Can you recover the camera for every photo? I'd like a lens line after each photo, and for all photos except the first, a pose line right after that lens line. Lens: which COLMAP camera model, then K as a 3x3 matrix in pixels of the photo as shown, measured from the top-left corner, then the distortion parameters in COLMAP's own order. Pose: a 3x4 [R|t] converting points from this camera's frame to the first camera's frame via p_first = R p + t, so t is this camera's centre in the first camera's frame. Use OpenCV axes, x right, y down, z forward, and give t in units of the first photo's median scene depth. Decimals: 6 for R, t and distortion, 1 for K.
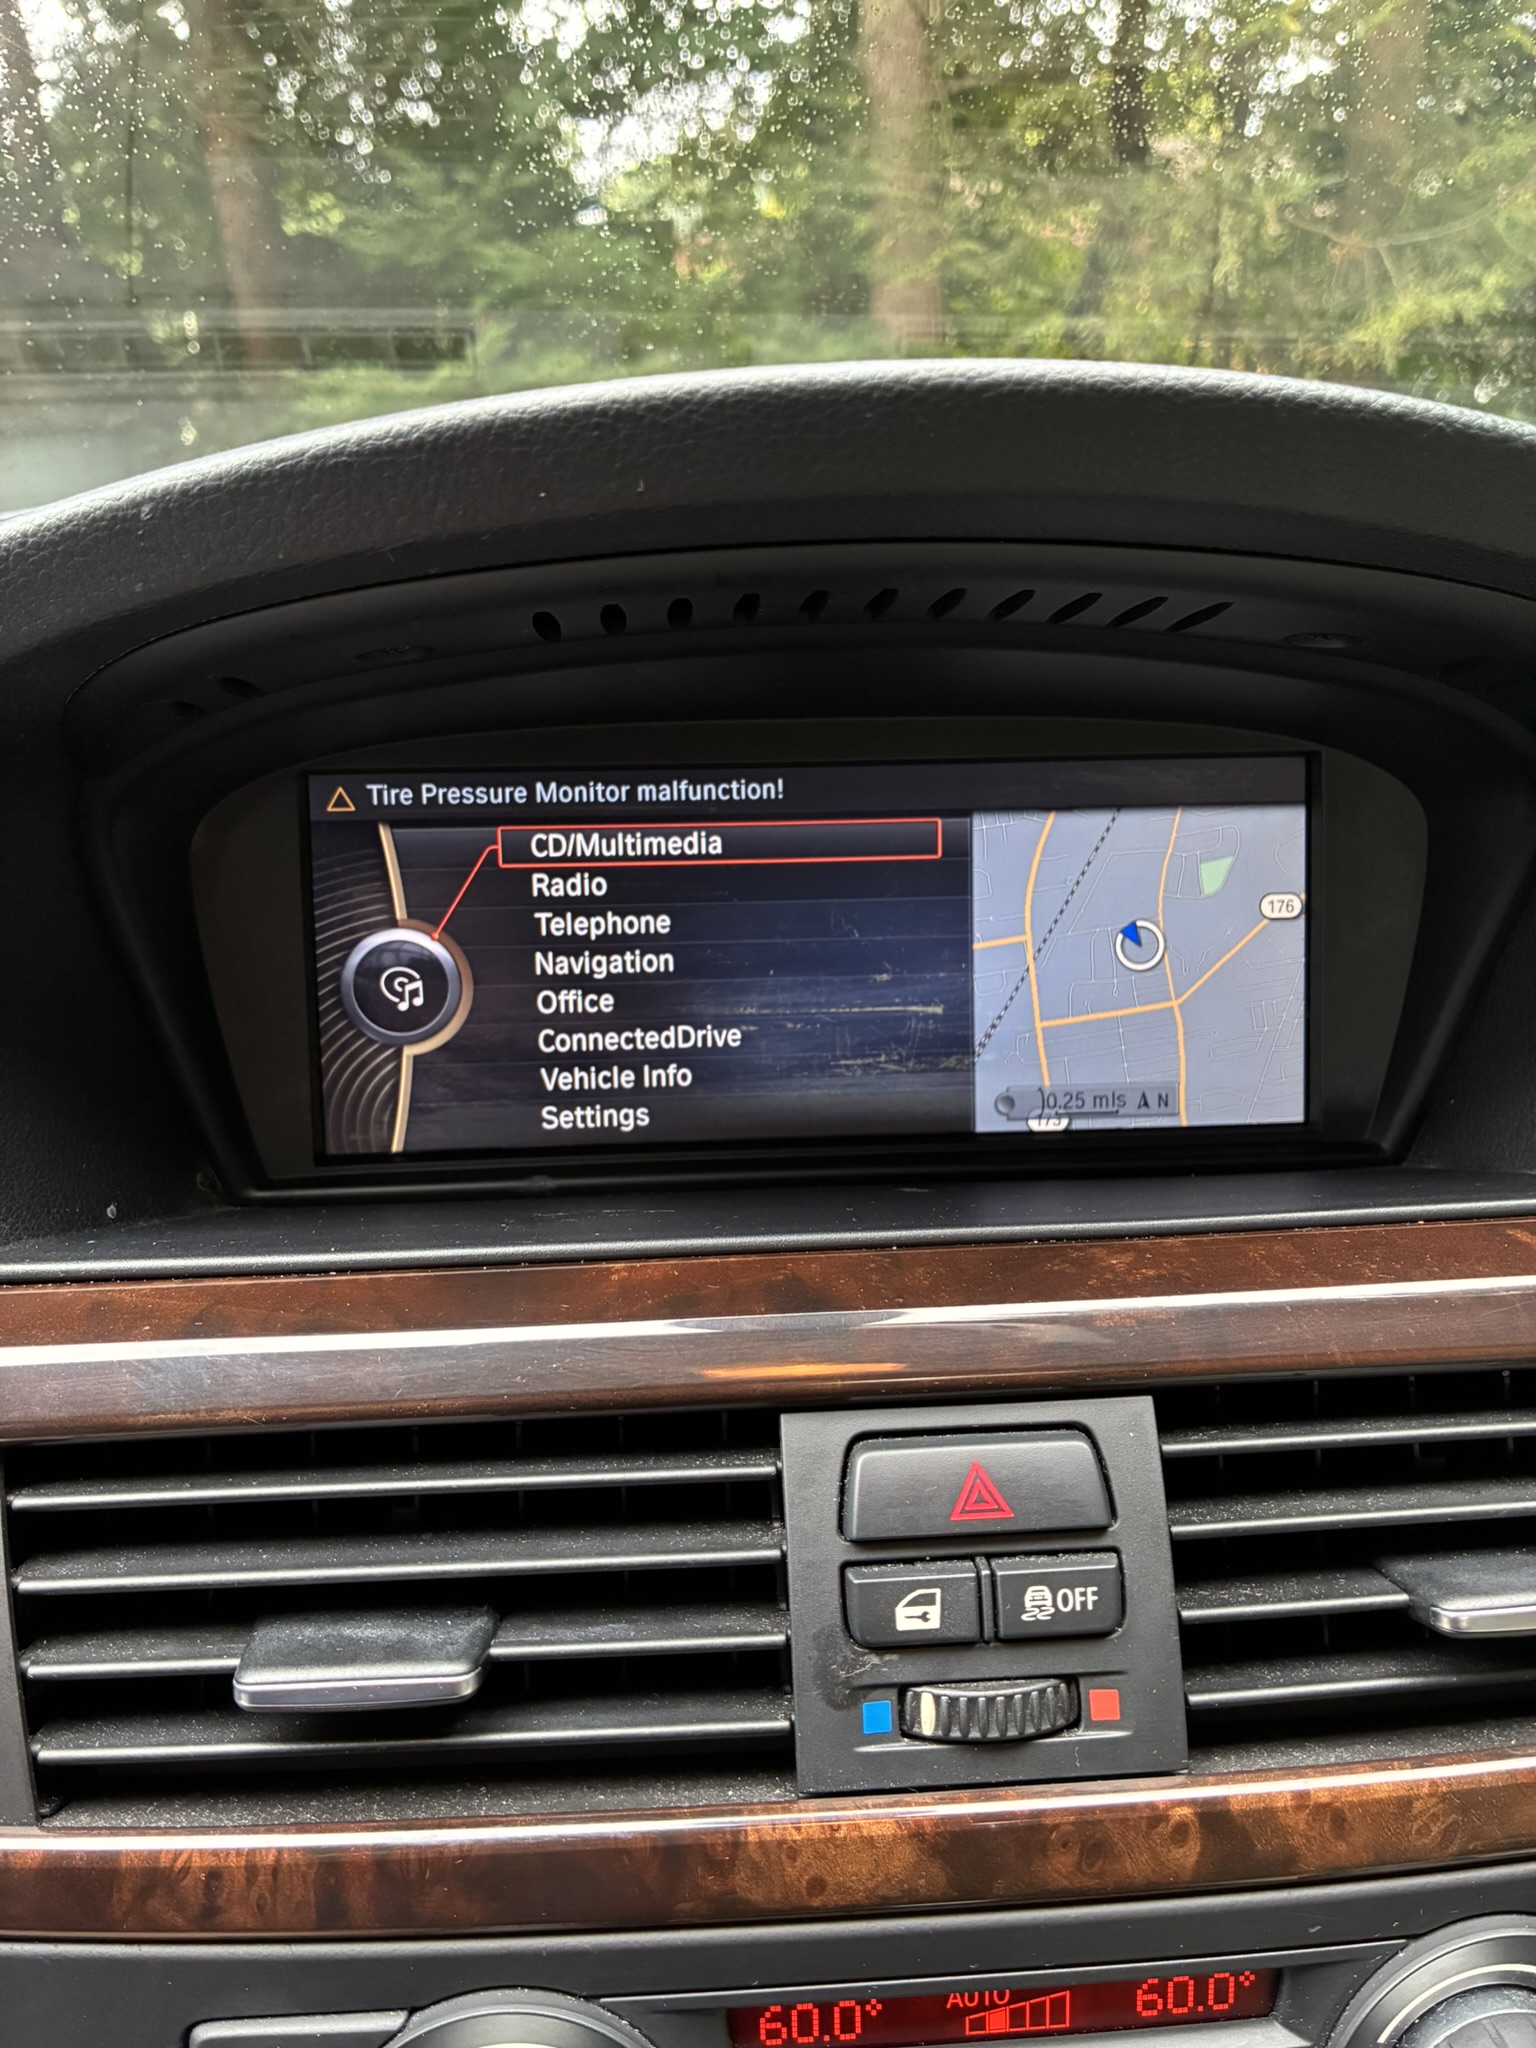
lens RADIAL K [[1566.4, 0, 753.7], [0, 1566.4, 1053.4], [0, 0, 1]] dist [0.081950, -0.133525]
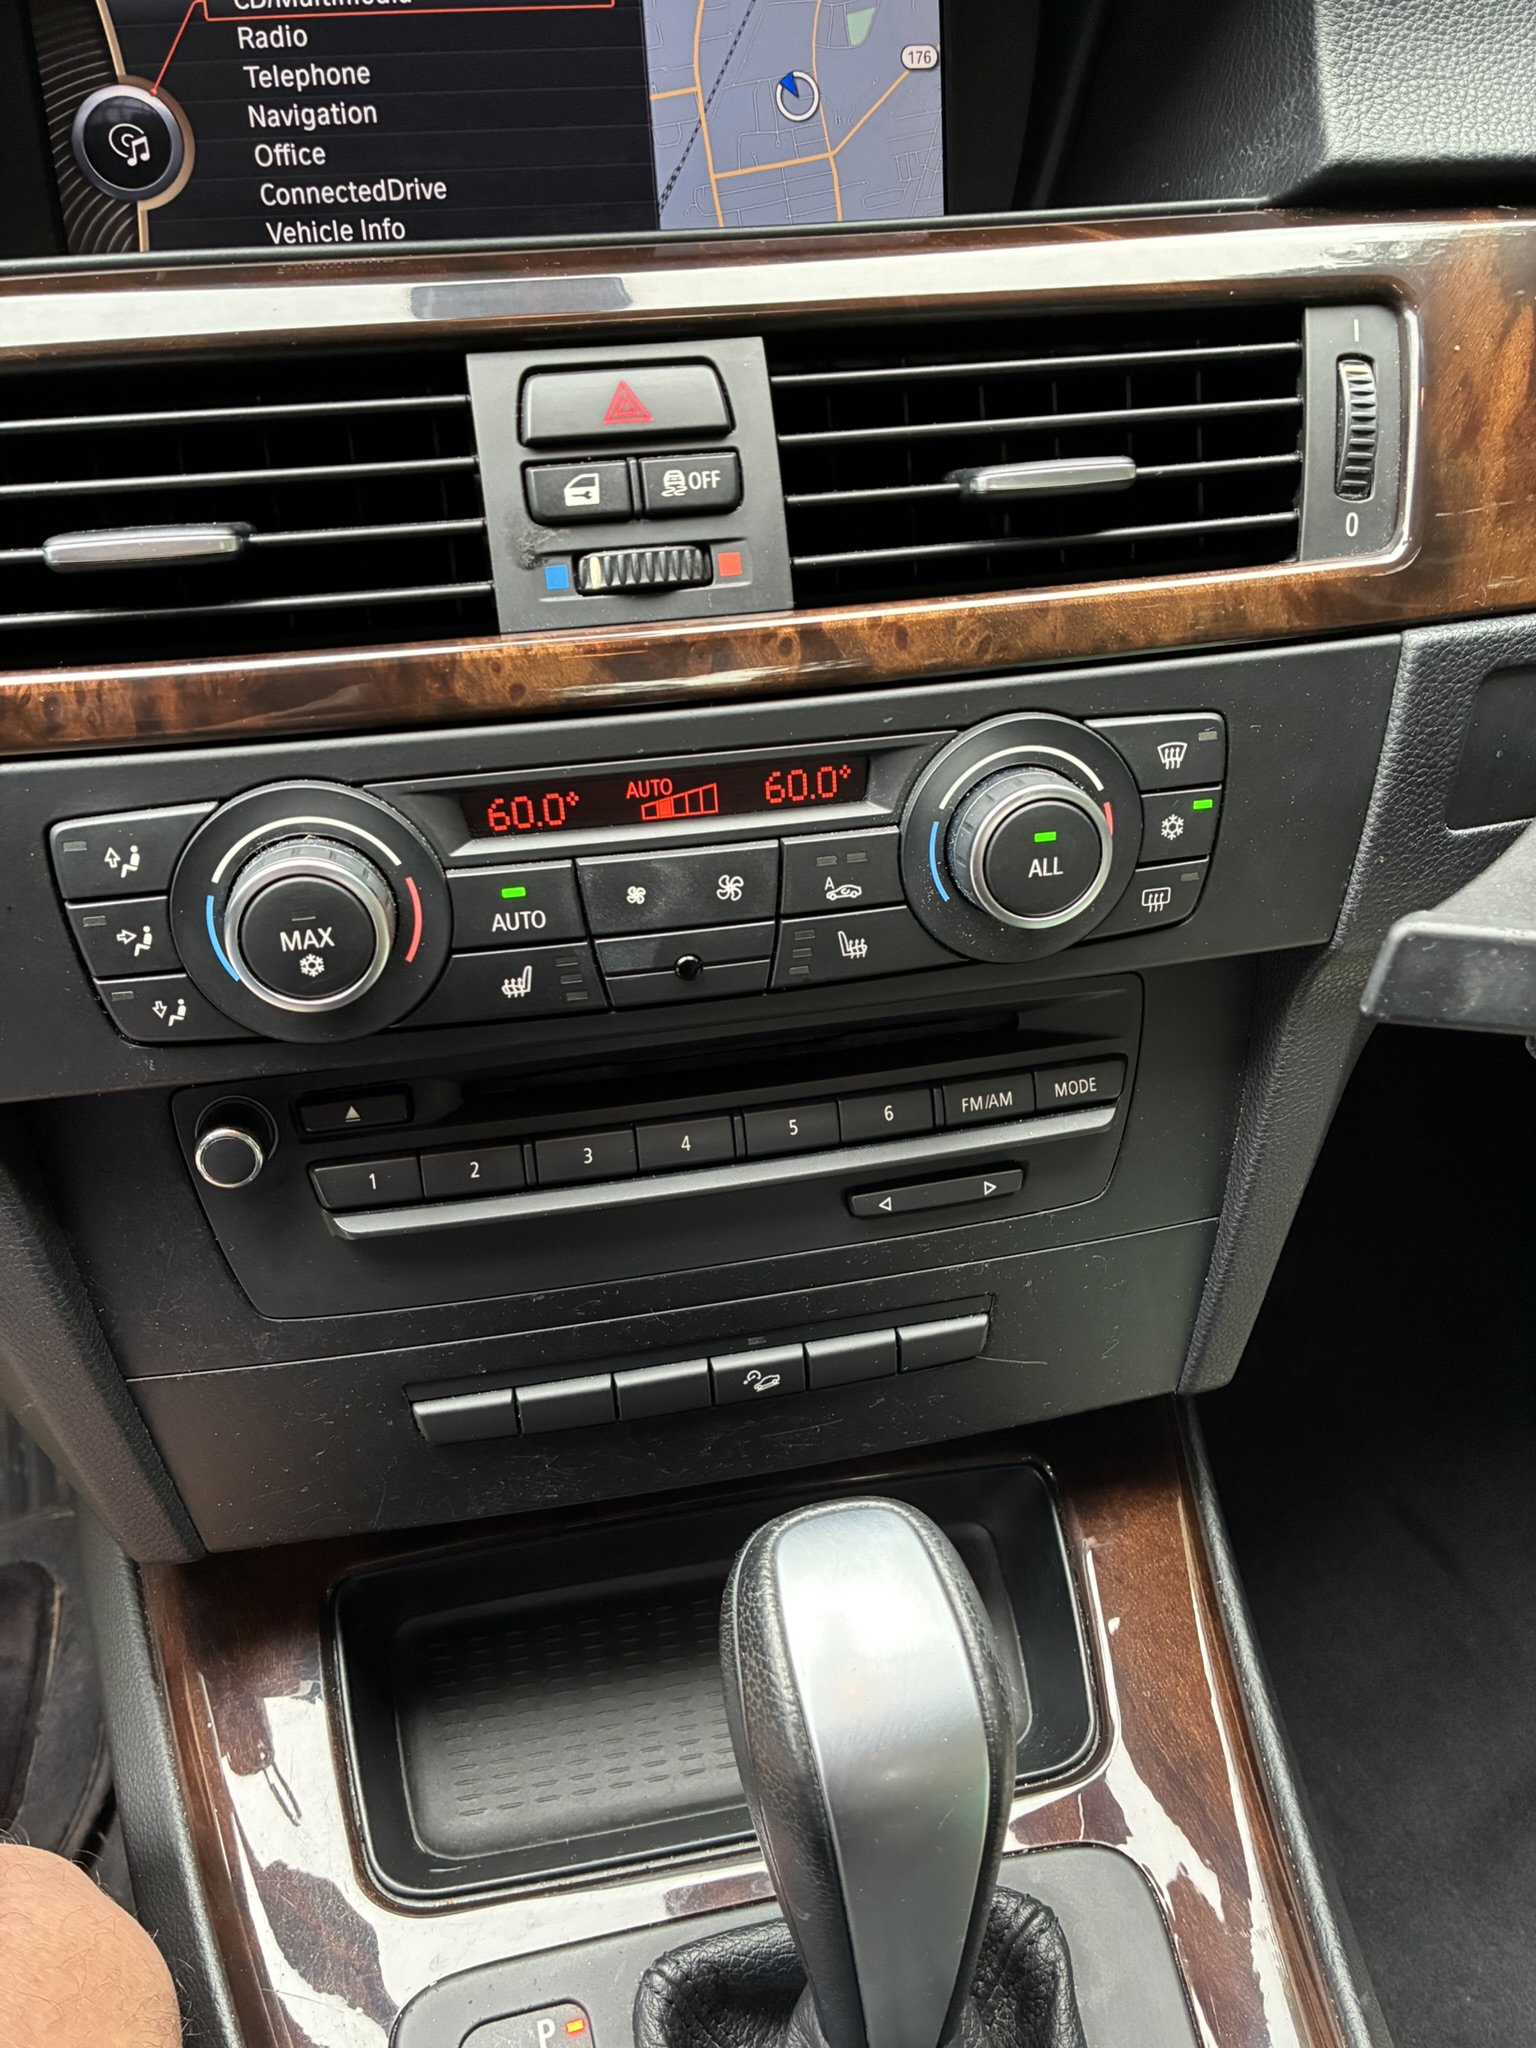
lens RADIAL K [[1566.4, 0, 753.7], [0, 1566.4, 1053.4], [0, 0, 1]] dist [0.081950, -0.133525]
pose [[0.993106, -0.076713, 0.088636, 0.090198], [0.054536, 0.971679, 0.229924, 0.492107], [-0.103764, -0.223505, 0.969164, -0.364504]]
